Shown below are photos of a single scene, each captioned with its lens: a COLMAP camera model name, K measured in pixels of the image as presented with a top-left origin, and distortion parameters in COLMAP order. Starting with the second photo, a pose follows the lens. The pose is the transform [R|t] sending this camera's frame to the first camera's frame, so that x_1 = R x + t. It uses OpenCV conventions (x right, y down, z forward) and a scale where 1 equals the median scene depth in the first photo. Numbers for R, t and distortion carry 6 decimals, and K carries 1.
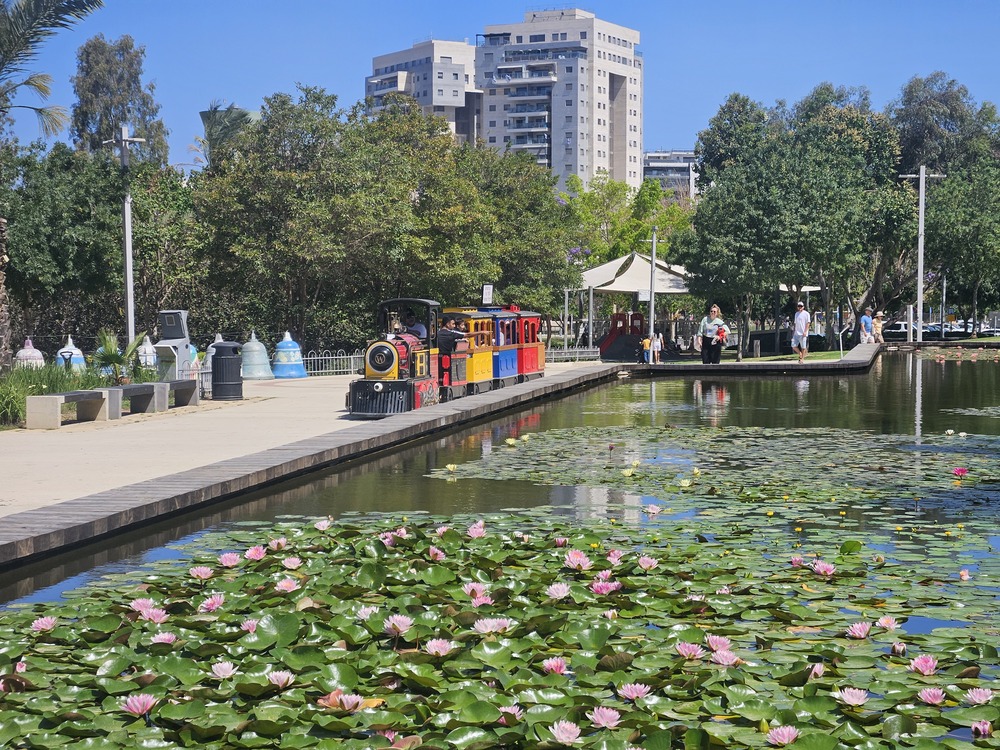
lens RADIAL K [[2023.4, 0, 500.0], [0, 2023.4, 375.0], [0, 0, 1]] dist [-0.065980, -0.013194]
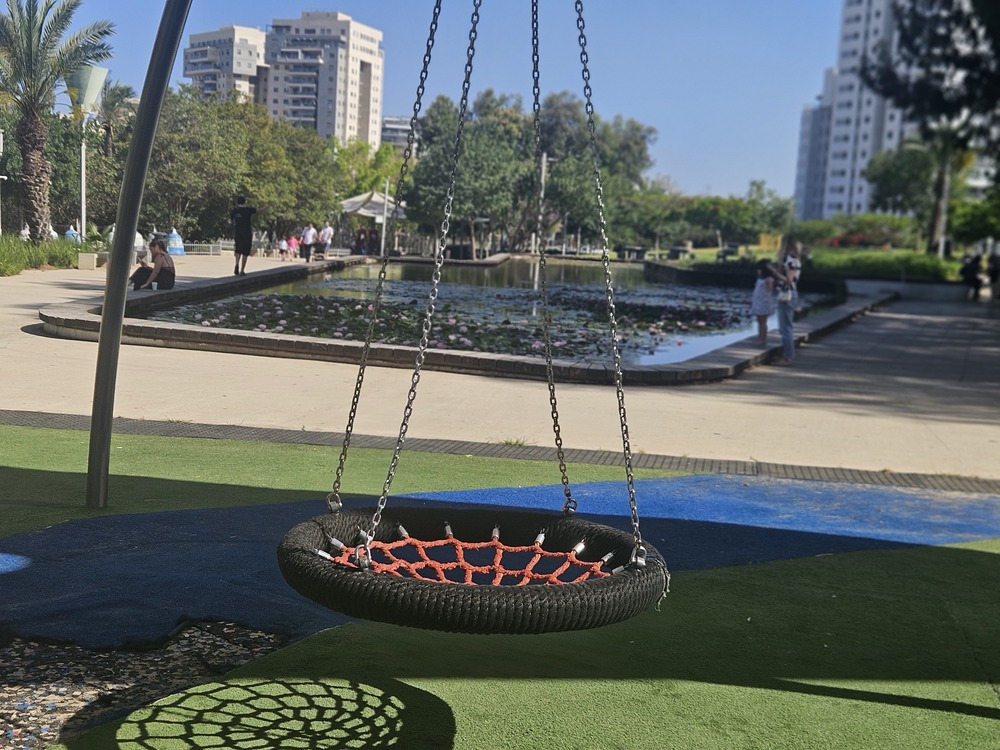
lens RADIAL K [[1009.6, 0, 497.6], [0, 1009.6, 350.0], [0, 0, 1]] dist [0.011779, 0.006820]
pose [[0.981320, 0.031527, 0.189784, 0.019978], [-0.047974, 0.995419, 0.082698, -0.008623], [-0.186307, -0.090258, 0.978337, 0.258625]]
